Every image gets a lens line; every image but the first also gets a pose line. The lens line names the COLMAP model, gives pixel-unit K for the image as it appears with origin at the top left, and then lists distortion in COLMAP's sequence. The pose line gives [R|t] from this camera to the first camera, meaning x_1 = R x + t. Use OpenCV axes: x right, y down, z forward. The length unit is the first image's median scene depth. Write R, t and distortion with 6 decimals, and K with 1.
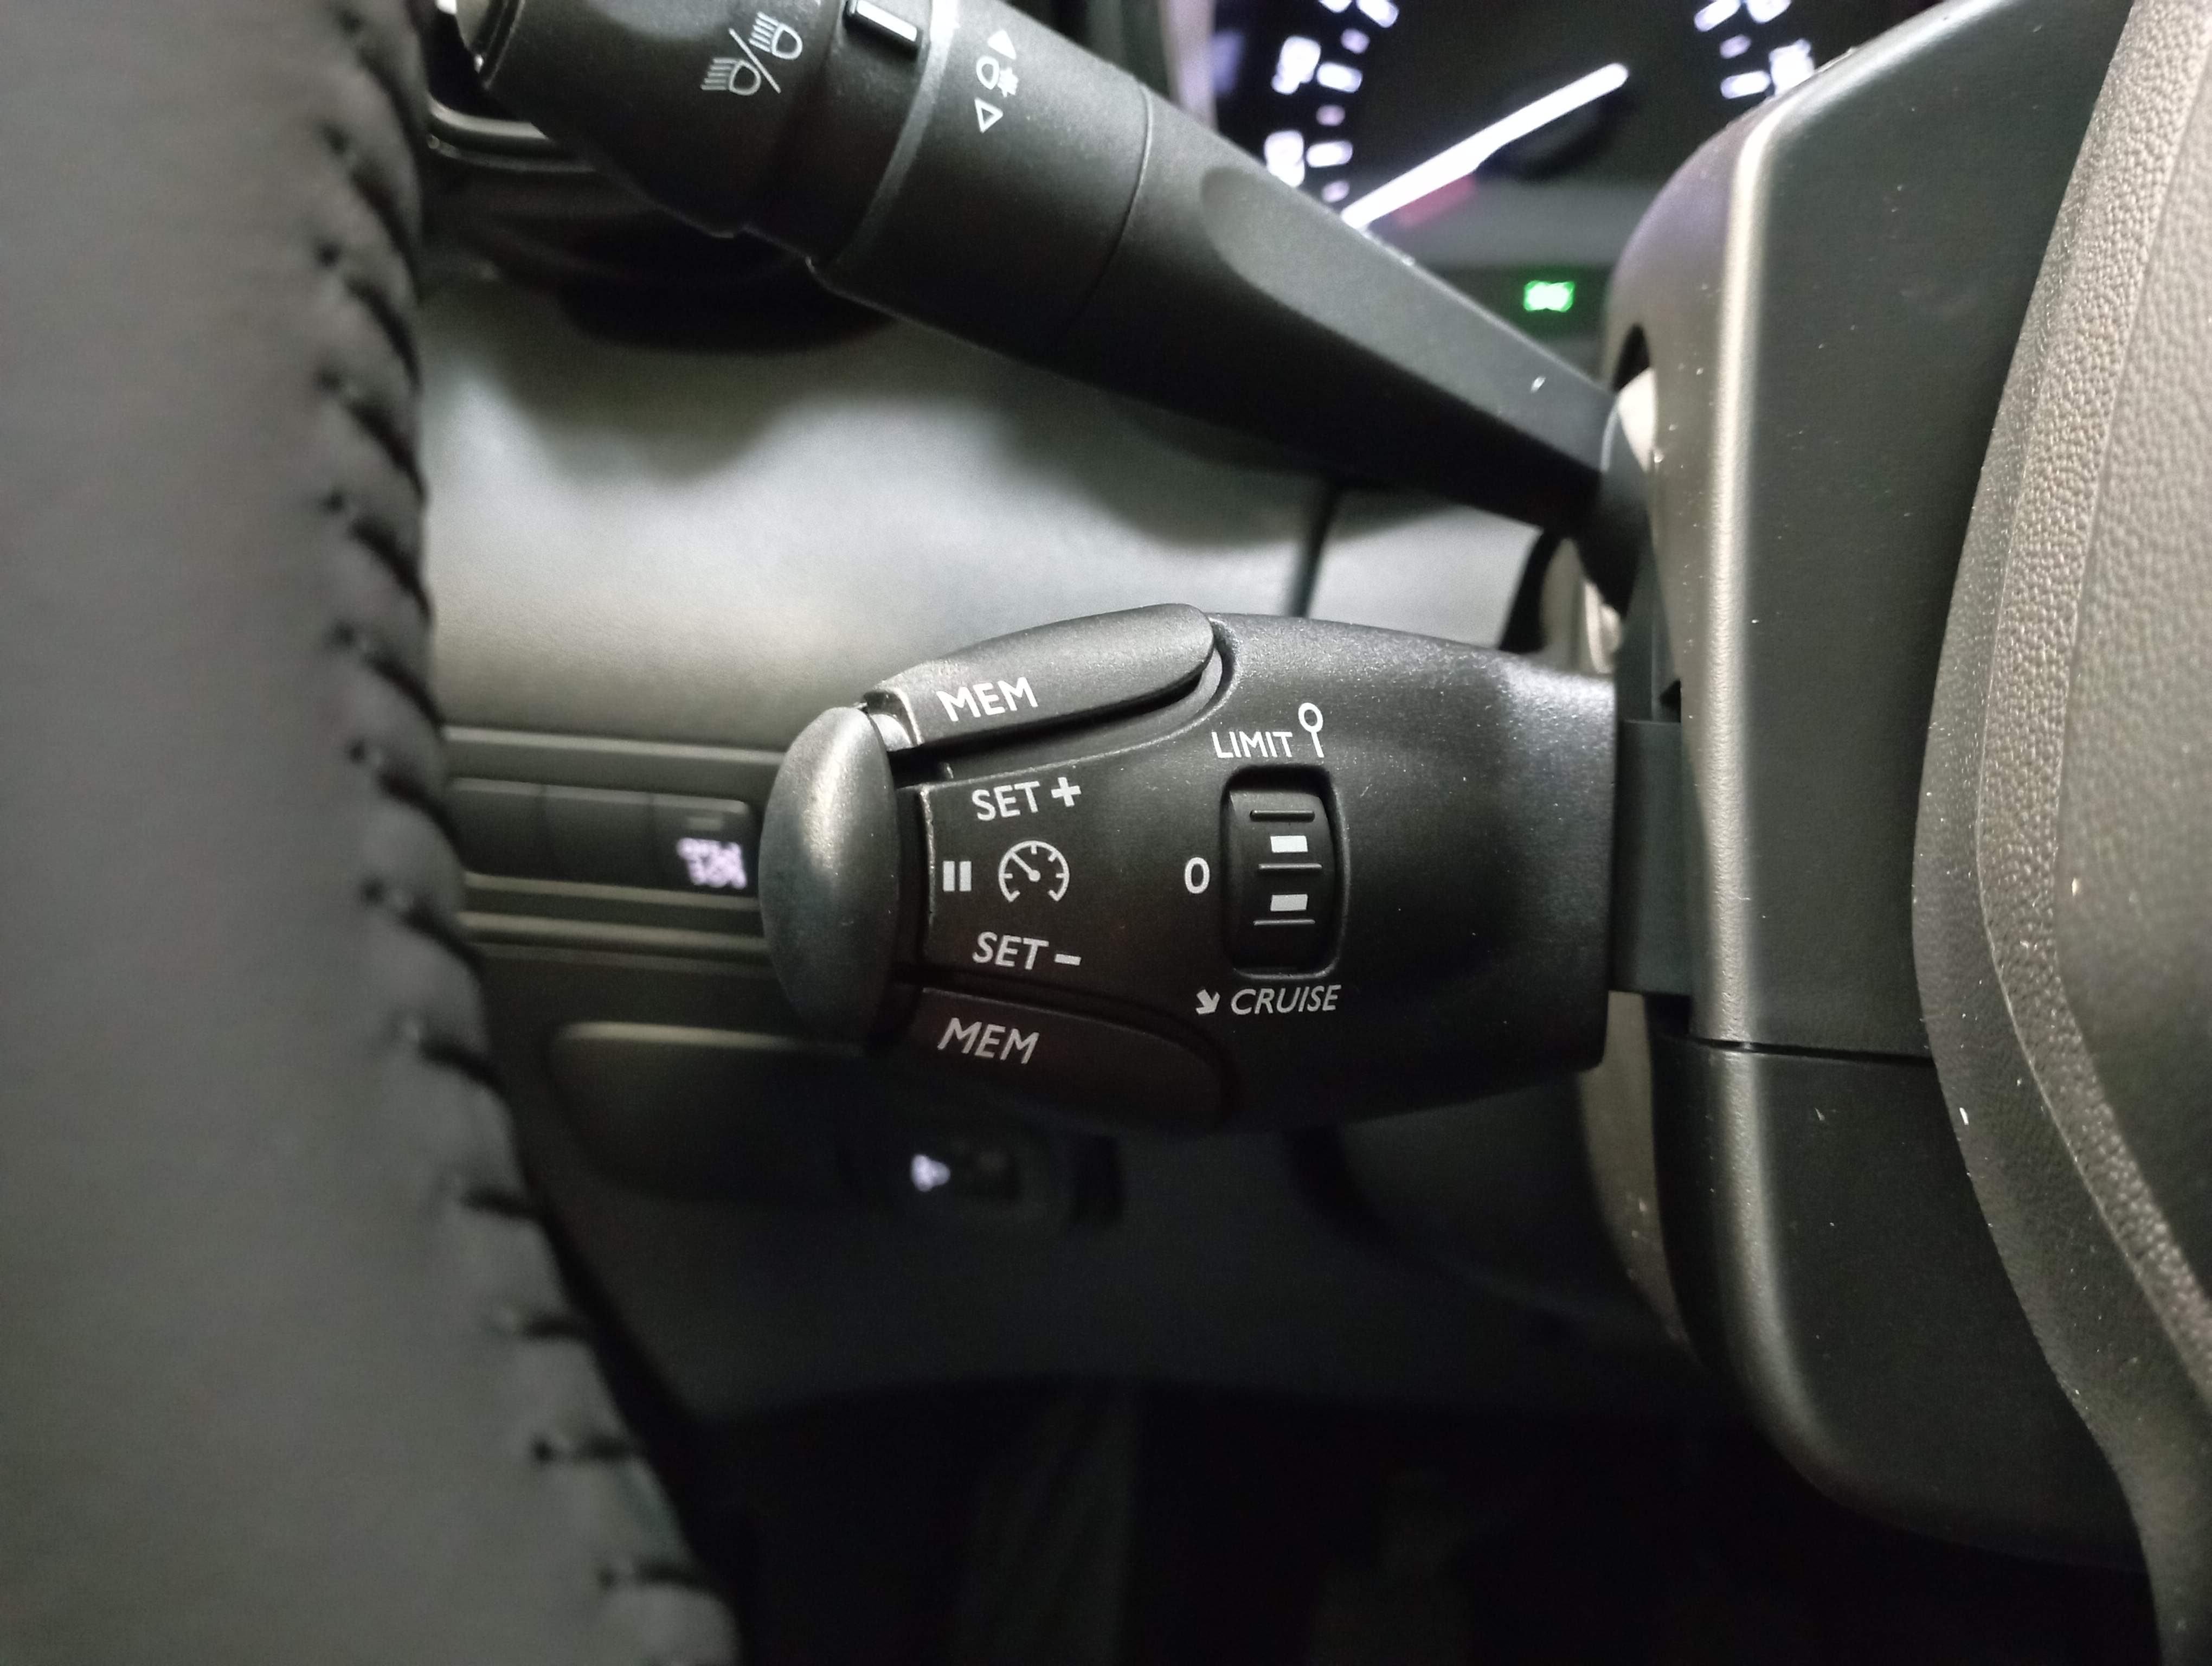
lens RADIAL K [[1860.4, 0, 1107.7], [0, 1860.4, 817.5], [0, 0, 1]] dist [0.091658, -0.128607]
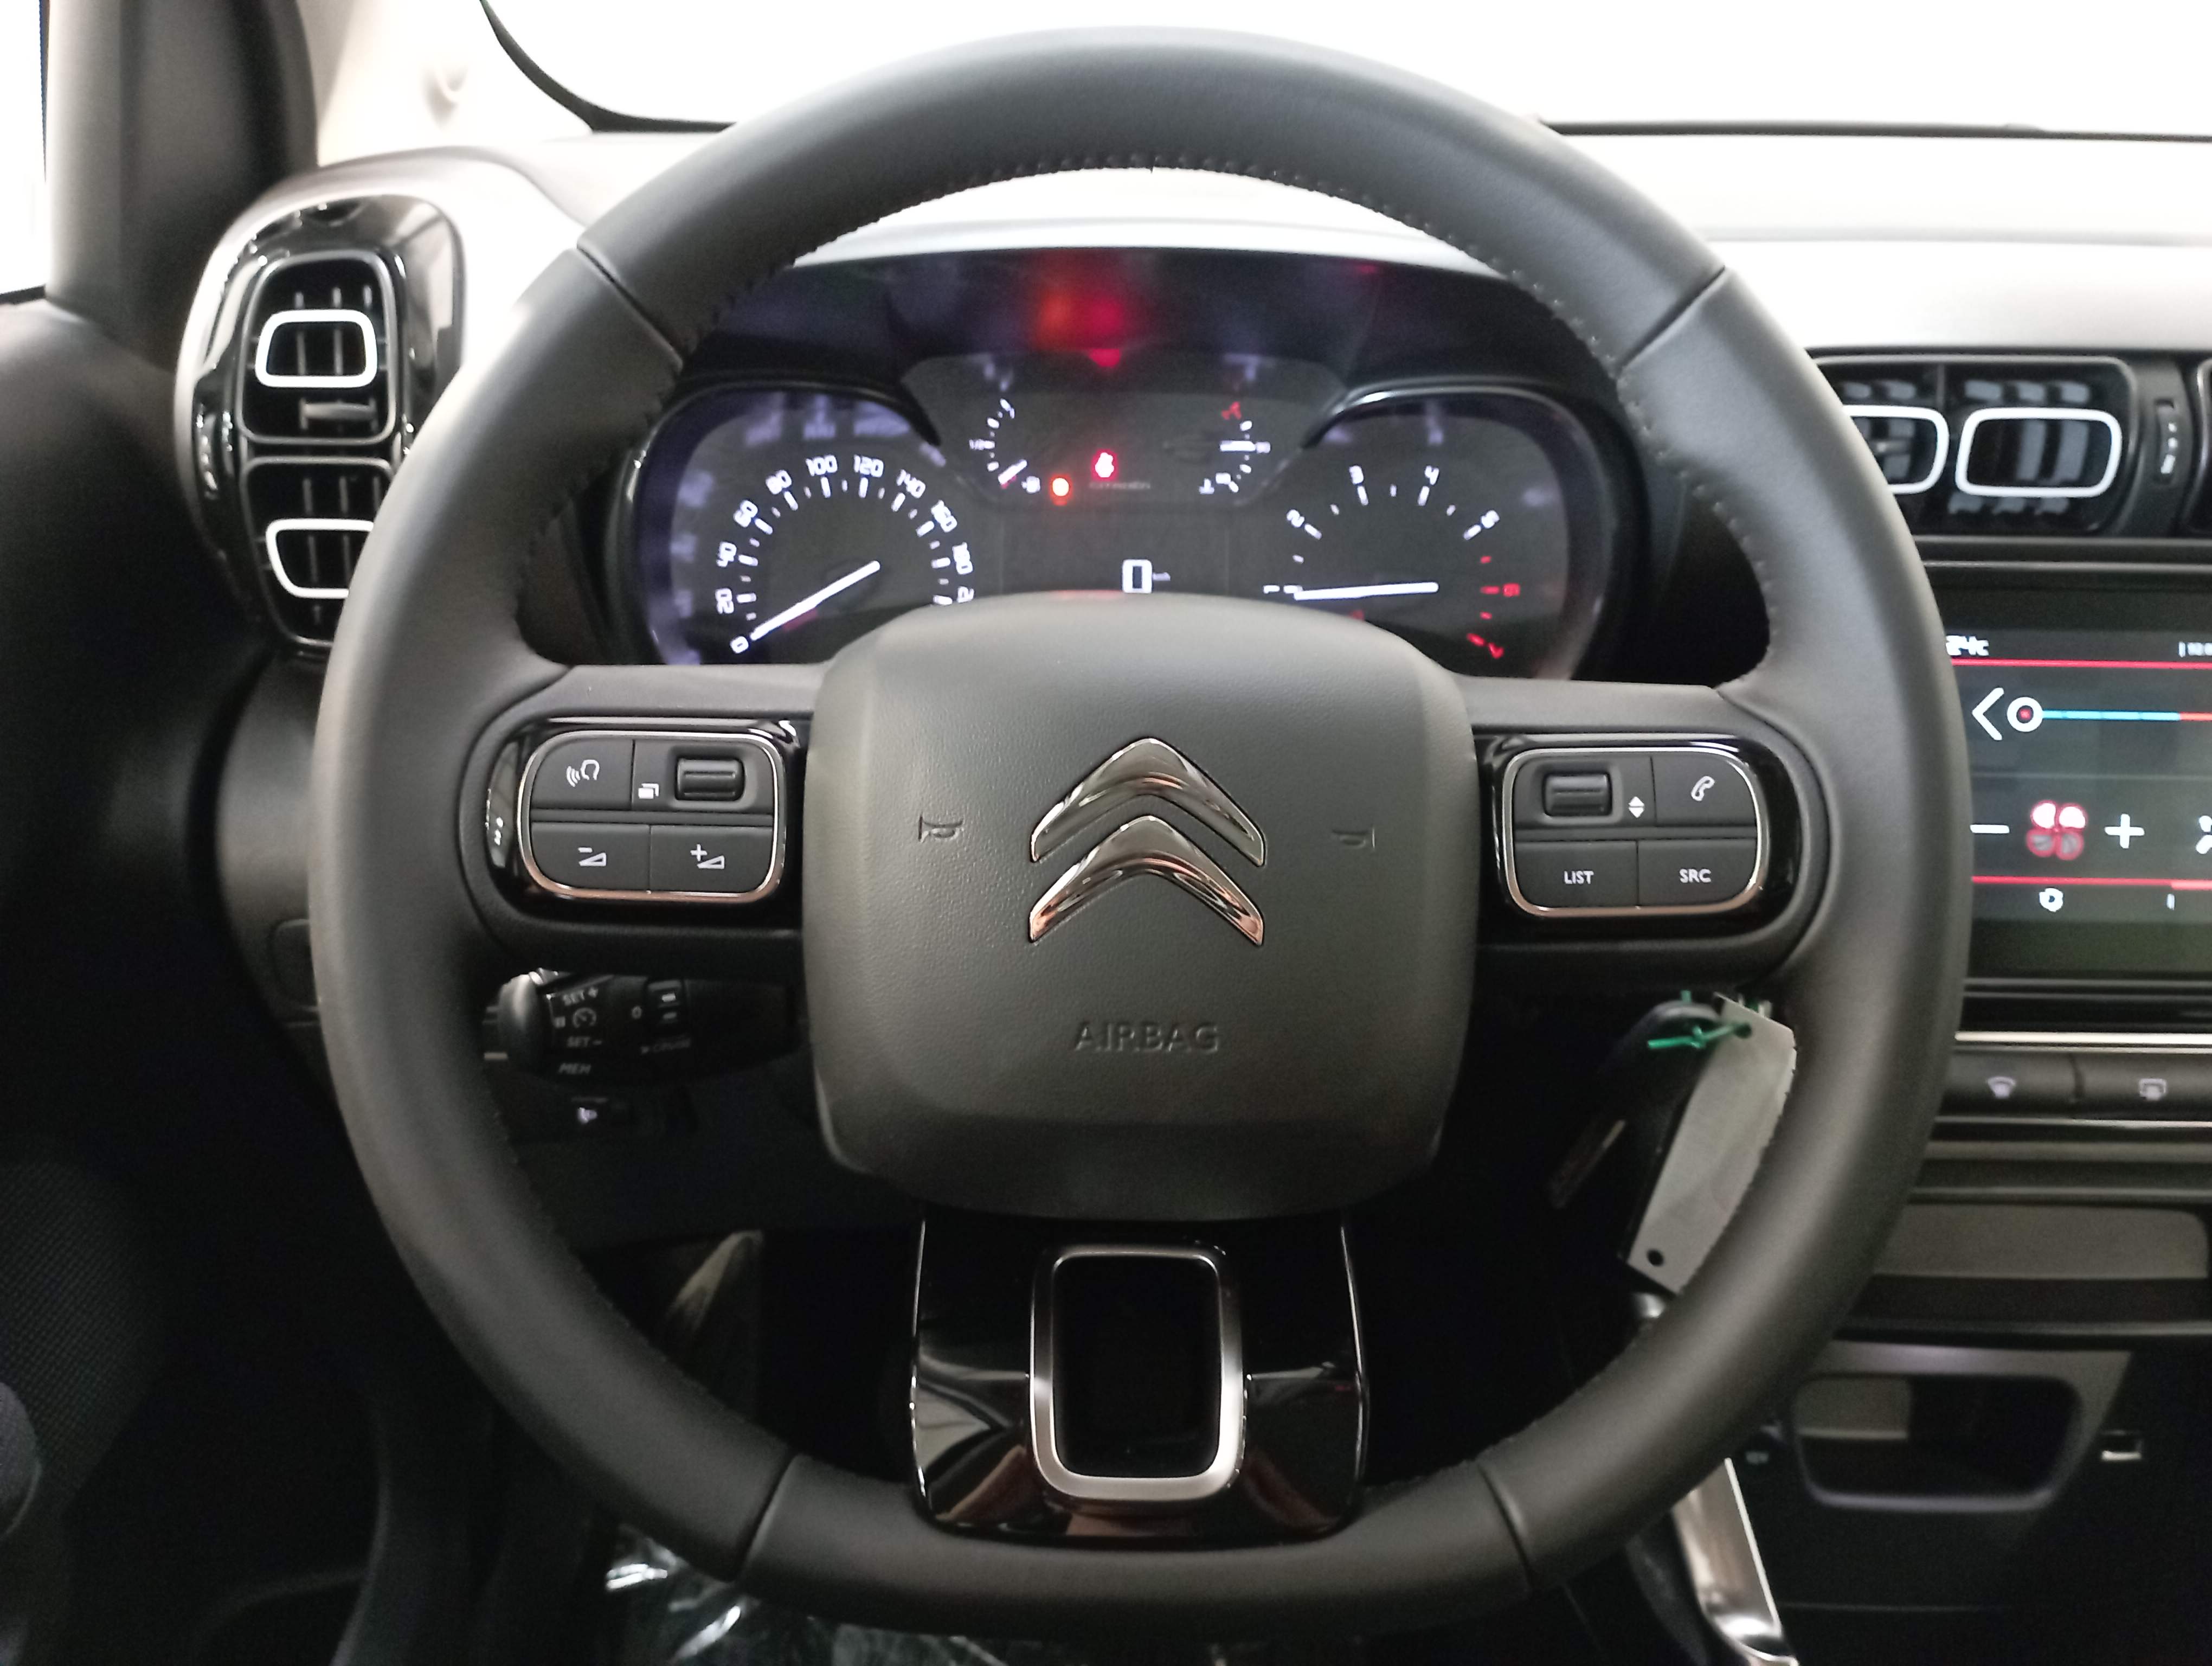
lens RADIAL K [[1860.4, 0, 1072.5], [0, 1860.4, 817.0], [0, 0, 1]] dist [0.091658, -0.128607]
pose [[0.987443, -0.072707, 0.140246, 0.172790], [0.066949, 0.996725, 0.045356, -0.192361], [-0.143085, -0.035398, 0.989077, -1.102009]]
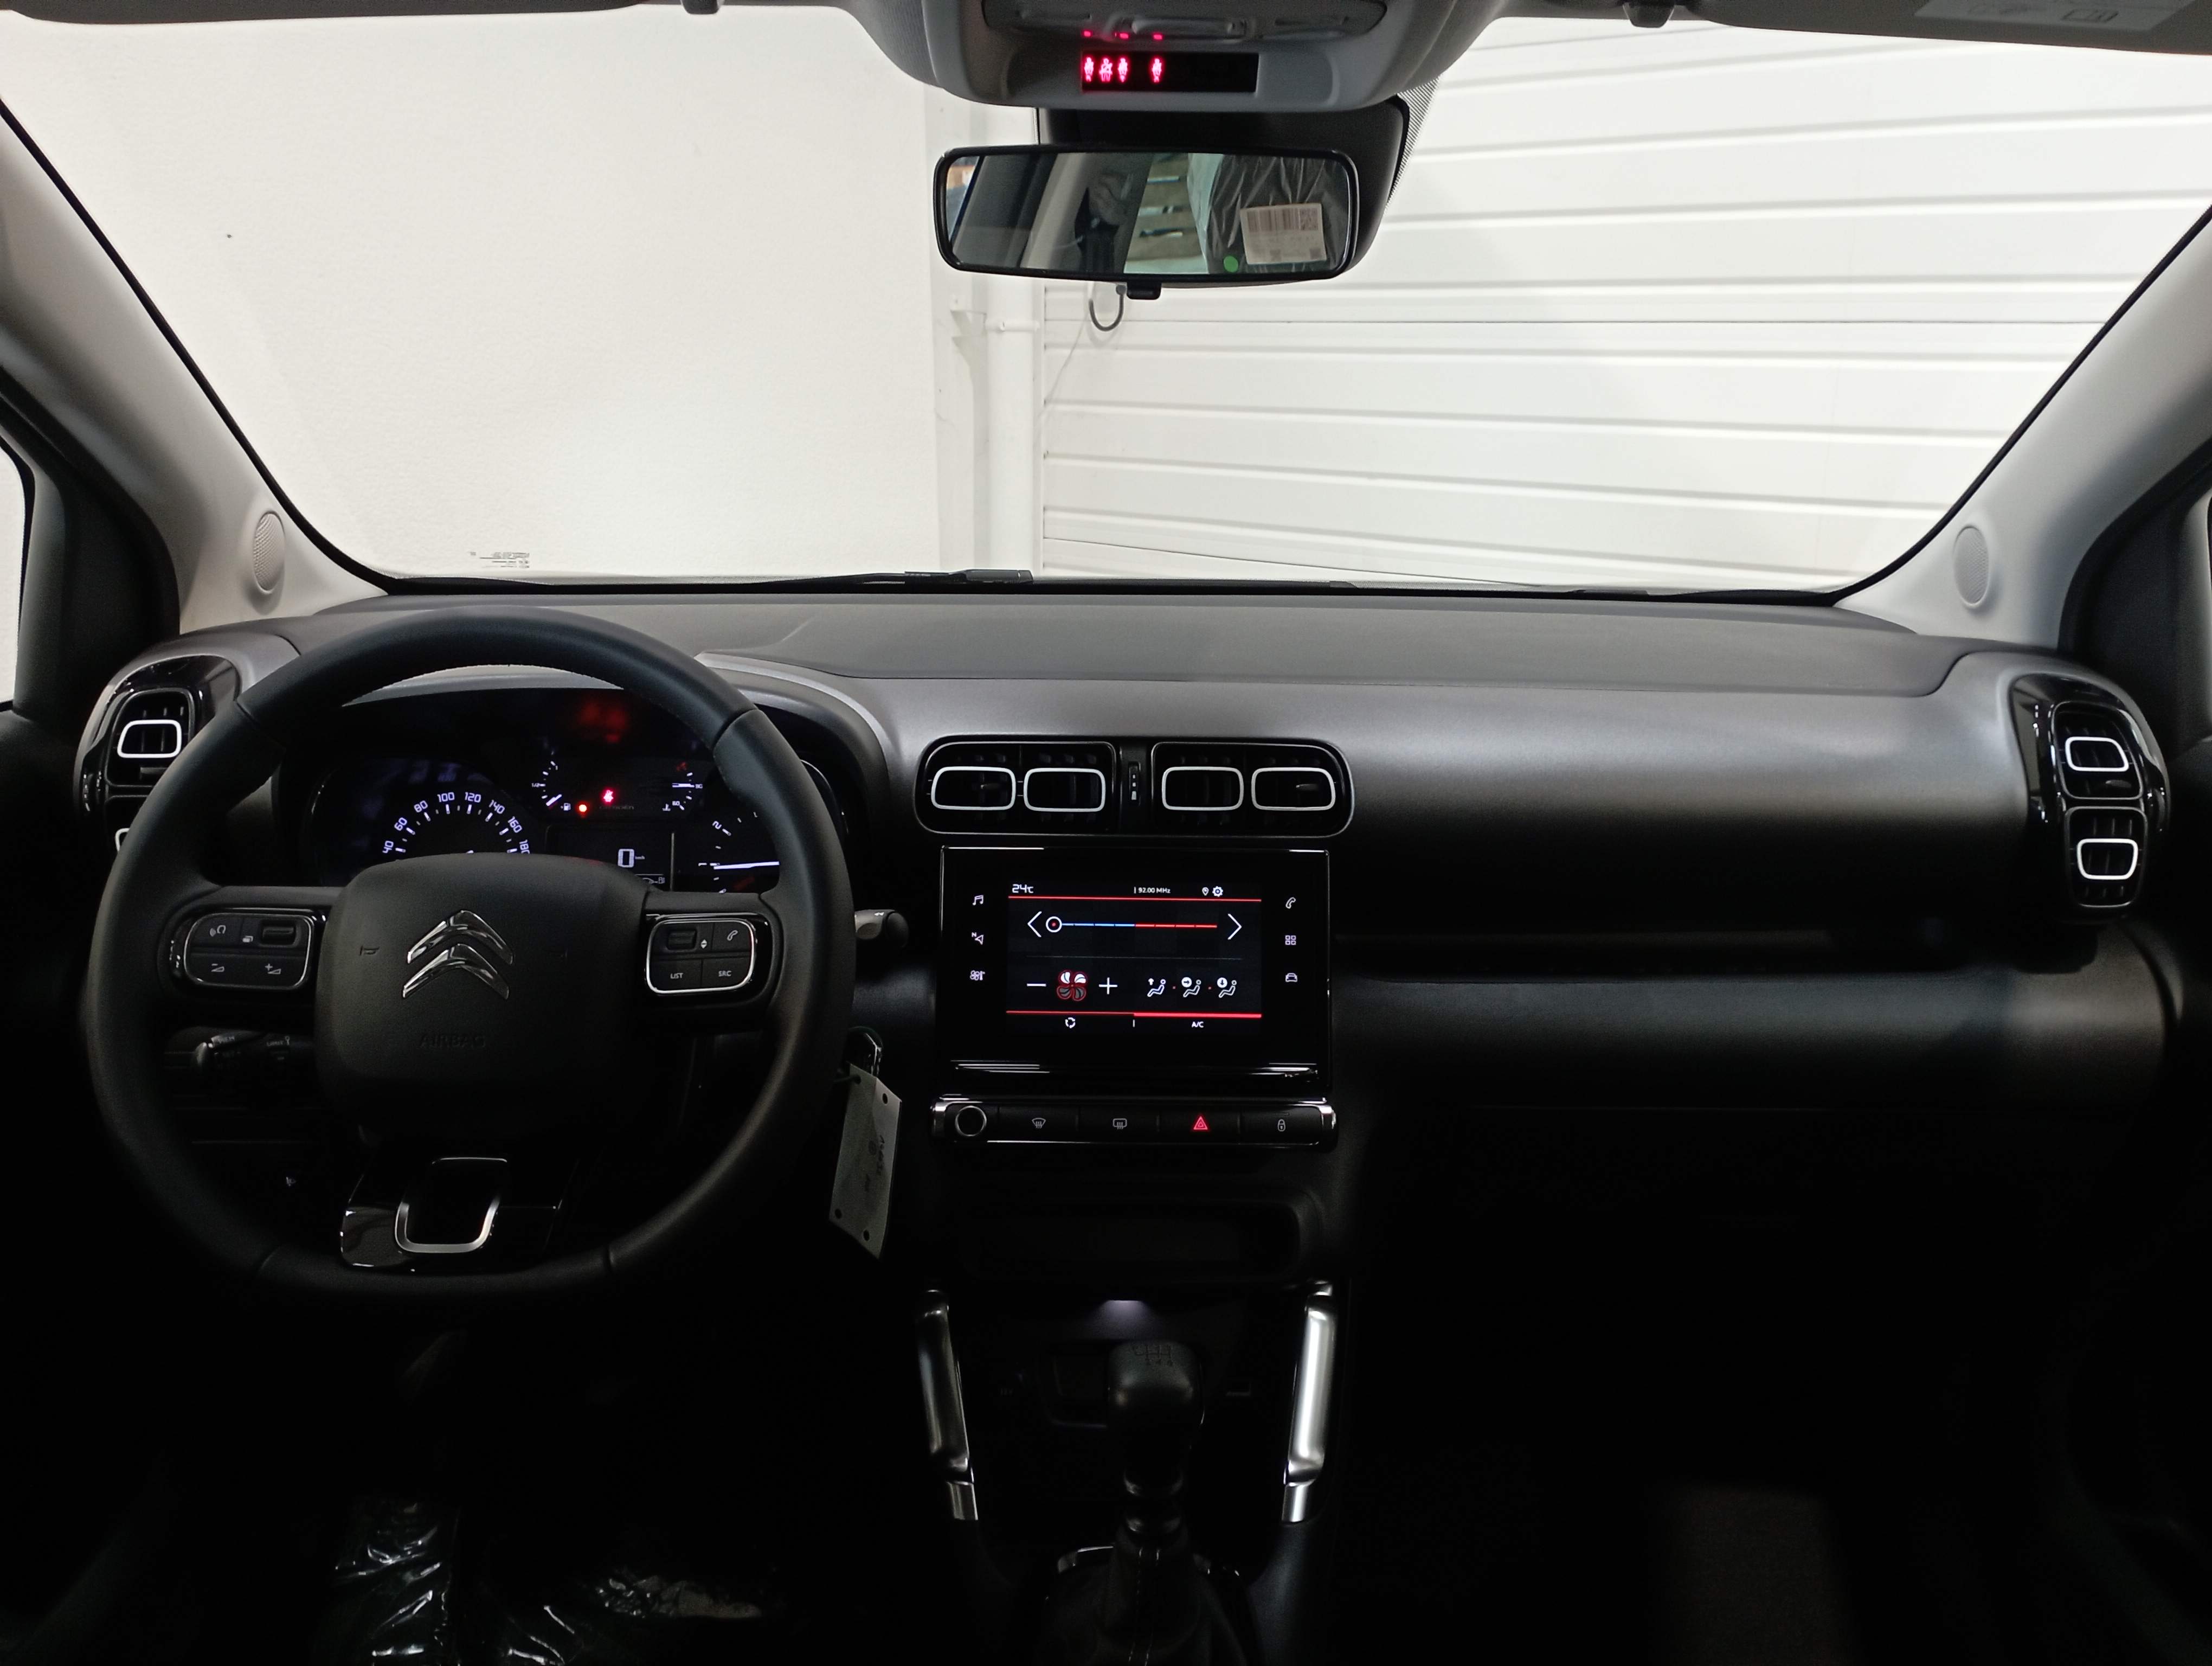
lens RADIAL K [[1860.4, 0, 1122.8], [0, 1860.4, 781.5], [0, 0, 1]] dist [0.091658, -0.128607]
pose [[0.983041, -0.046006, 0.177519, 0.881834], [0.073338, 0.985868, -0.150619, 0.124211], [-0.168081, 0.161083, 0.972523, -2.851648]]
